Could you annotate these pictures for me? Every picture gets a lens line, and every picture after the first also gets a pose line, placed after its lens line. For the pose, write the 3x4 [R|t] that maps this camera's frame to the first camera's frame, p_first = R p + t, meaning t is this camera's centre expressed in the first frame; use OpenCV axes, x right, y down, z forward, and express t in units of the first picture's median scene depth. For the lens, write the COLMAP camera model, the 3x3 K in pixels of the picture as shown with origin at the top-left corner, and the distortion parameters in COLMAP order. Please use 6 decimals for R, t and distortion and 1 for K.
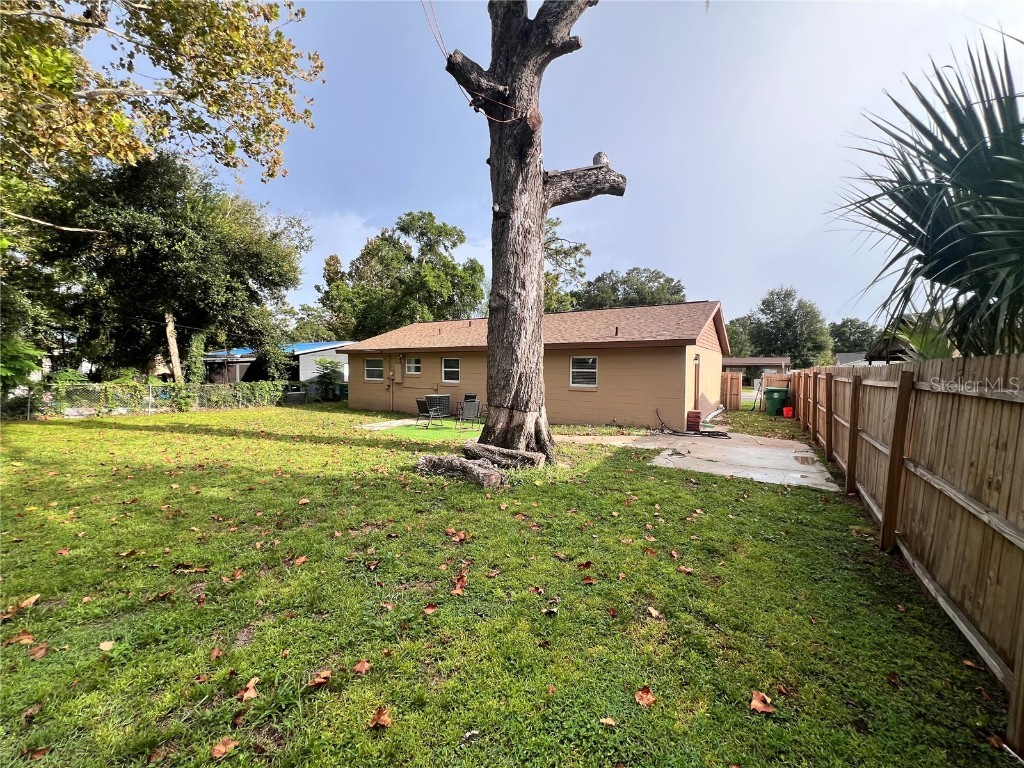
lens RADIAL K [[407.4, 0, 505.9], [0, 407.4, 380.0], [0, 0, 1]] dist [-0.002316, 0.000478]
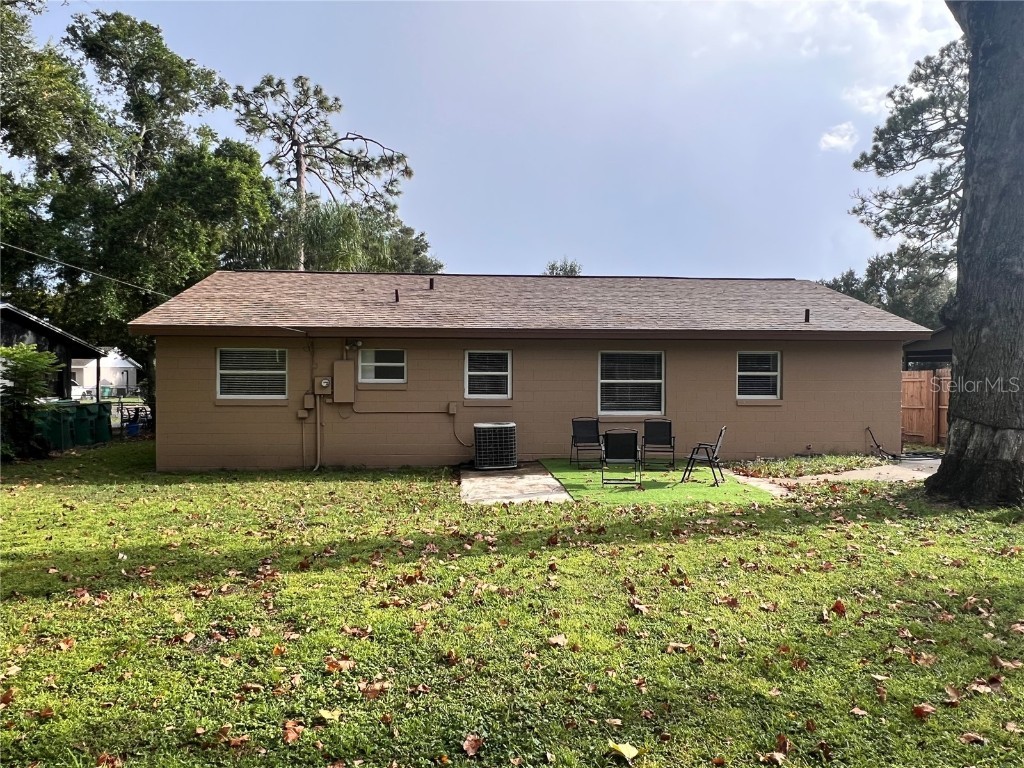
lens RADIAL K [[685.0, 0, 510.8], [0, 685.0, 380.3], [0, 0, 1]] dist [-0.002834, -0.003697]
pose [[0.801866, -0.010485, 0.597412, -0.604271], [0.018183, 0.999811, -0.006860, -0.010256], [-0.597227, 0.016364, 0.801905, 0.291398]]
